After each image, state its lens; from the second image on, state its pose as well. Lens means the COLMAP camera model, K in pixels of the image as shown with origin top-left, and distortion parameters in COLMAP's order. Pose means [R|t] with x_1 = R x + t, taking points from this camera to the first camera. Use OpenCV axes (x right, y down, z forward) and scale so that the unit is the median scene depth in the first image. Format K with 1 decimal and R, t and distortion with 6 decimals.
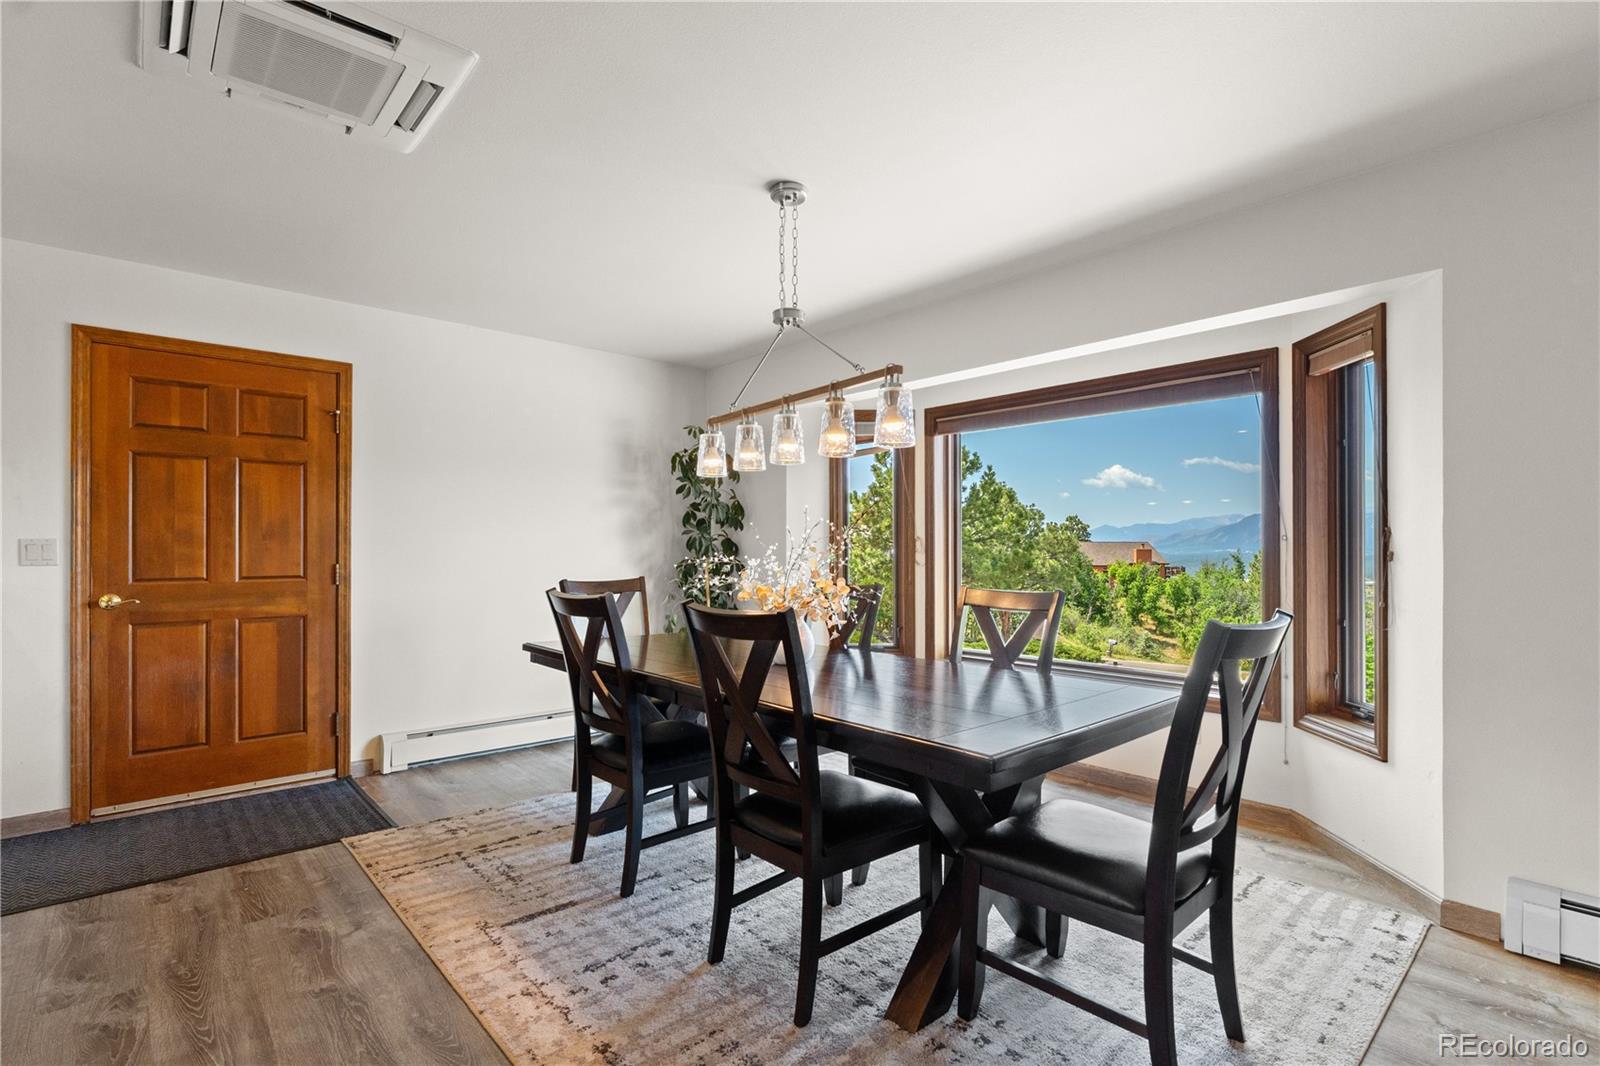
lens RADIAL K [[754.7, 0, 803.5], [0, 754.7, 545.2], [0, 0, 1]] dist [-0.001411, -0.000231]
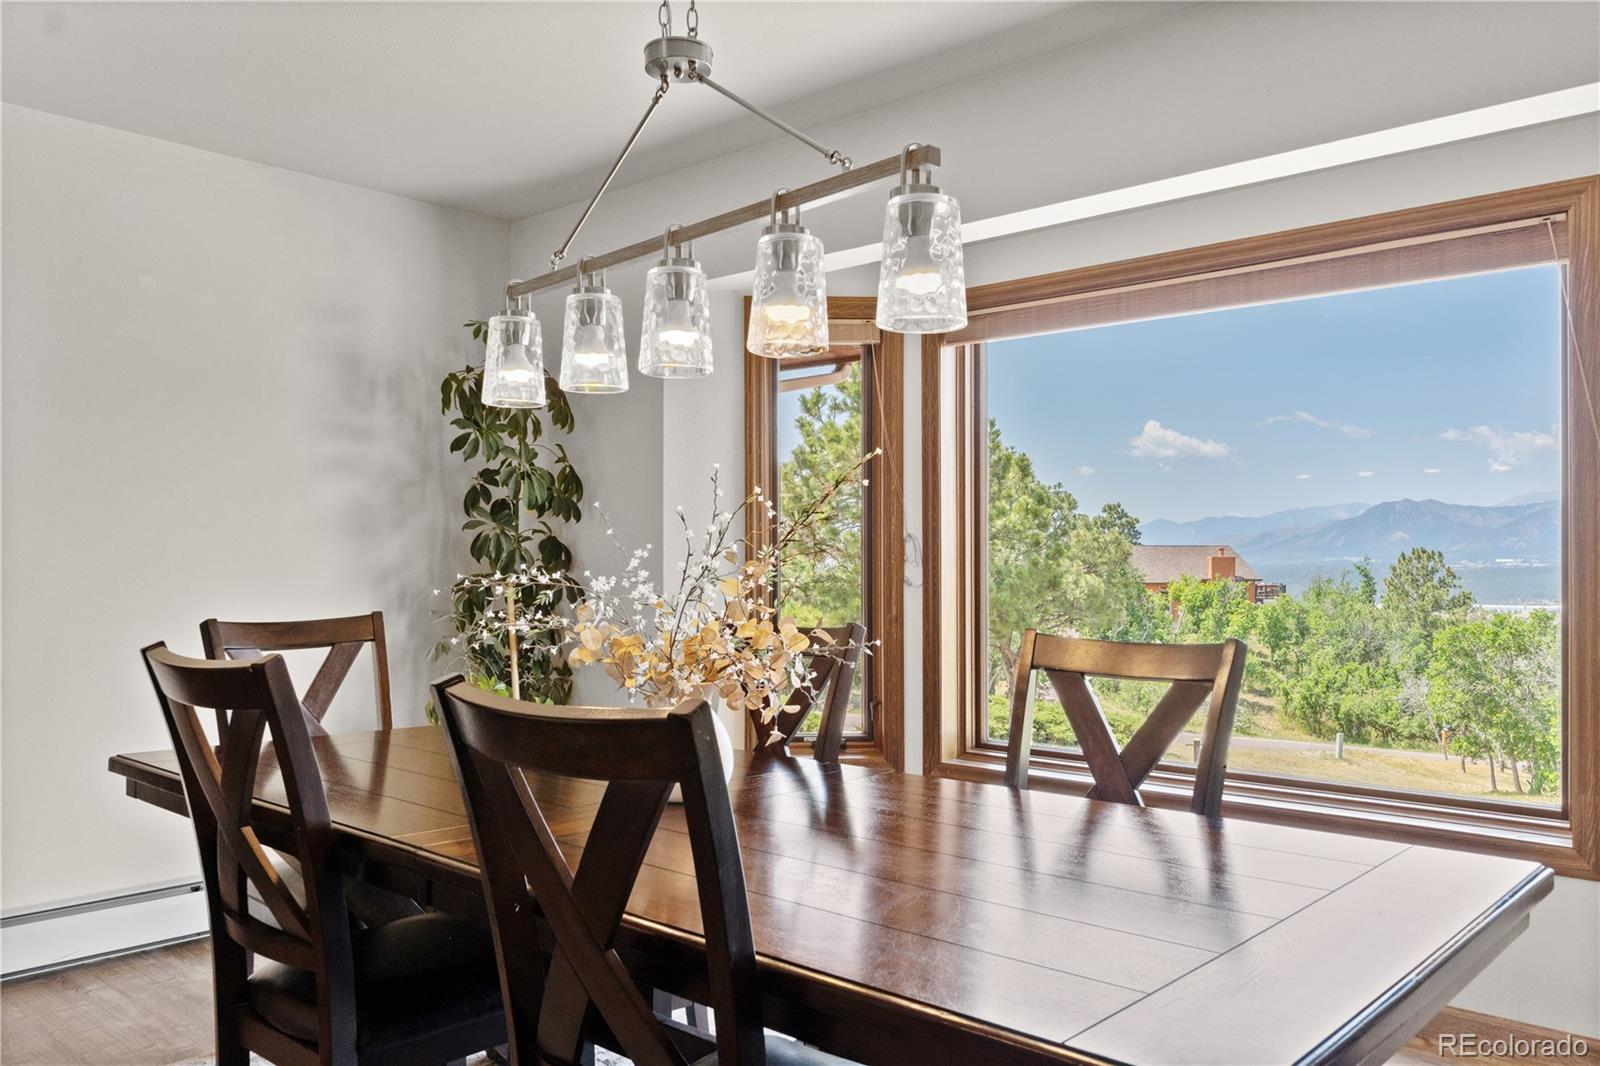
lens RADIAL K [[1226.6, 0, 799.1], [0, 1226.6, 561.1], [0, 0, 1]] dist [0.004916, 0.001728]
pose [[0.995362, -0.001298, 0.096194, -0.012945], [0.000502, 0.999965, 0.008297, 0.001021], [-0.096202, -0.008211, 0.995328, 0.160703]]
